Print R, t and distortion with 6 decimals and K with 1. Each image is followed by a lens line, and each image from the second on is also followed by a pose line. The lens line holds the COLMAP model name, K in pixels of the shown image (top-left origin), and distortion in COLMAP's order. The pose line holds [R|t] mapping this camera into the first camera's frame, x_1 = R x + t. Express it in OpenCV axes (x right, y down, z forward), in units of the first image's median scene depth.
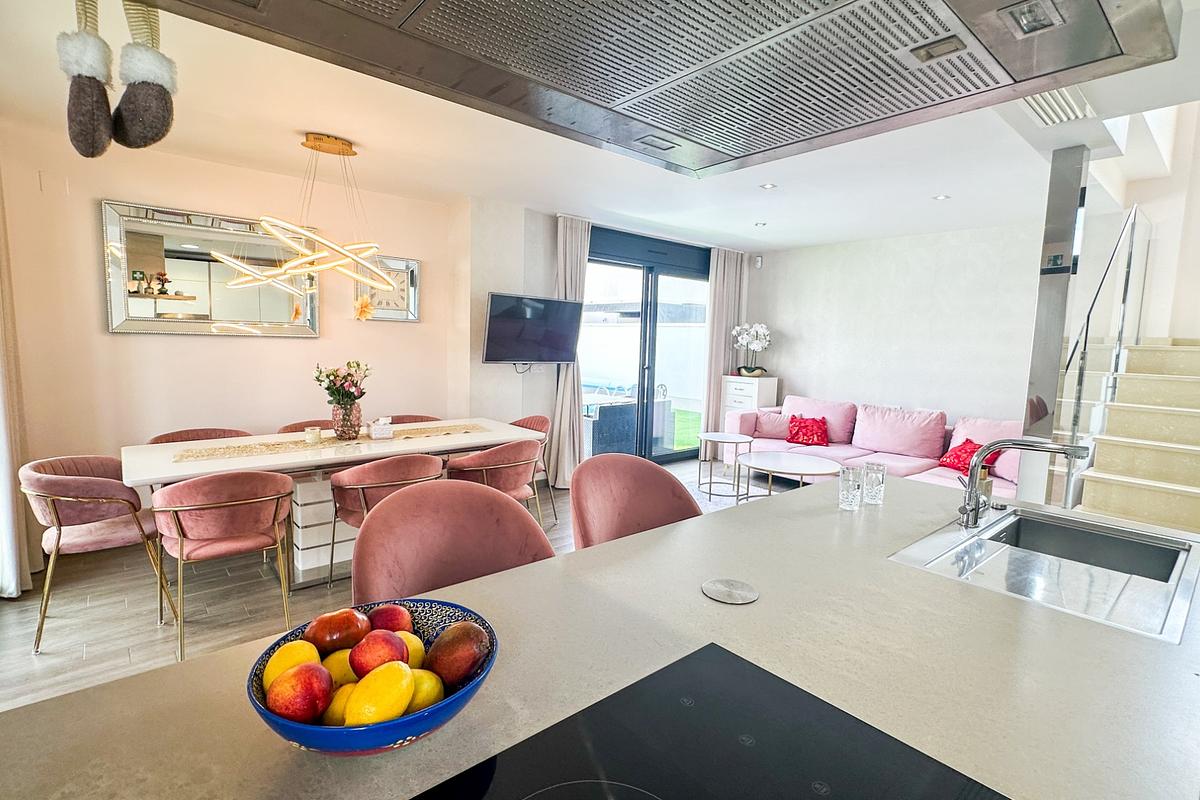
lens RADIAL K [[564.9, 0, 601.3], [0, 564.9, 397.6], [0, 0, 1]] dist [-0.000551, 0.000696]
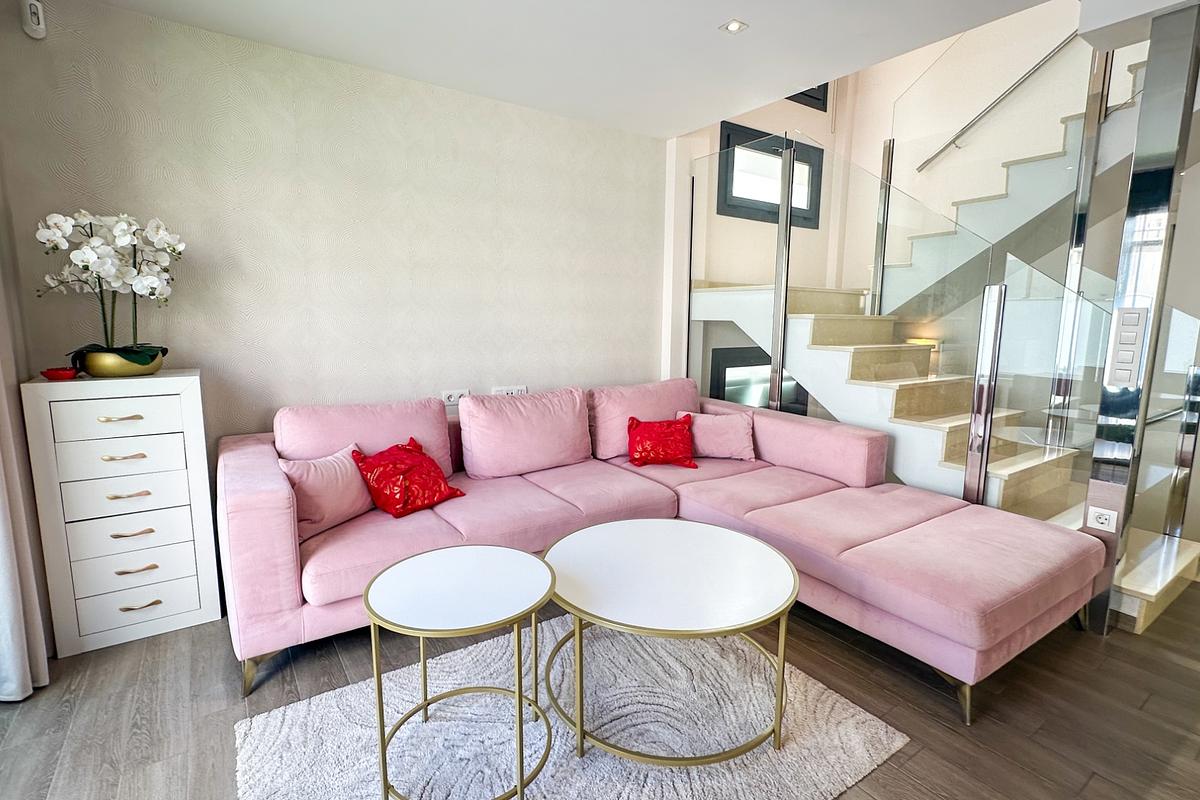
lens RADIAL K [[564.9, 0, 601.3], [0, 564.9, 397.6], [0, 0, 1]] dist [-0.000551, 0.000696]
pose [[0.109057, -0.163614, 0.980478, -0.039567], [0.095413, 0.983530, 0.153510, -0.048840], [-0.989446, 0.076809, 0.122871, 0.686053]]
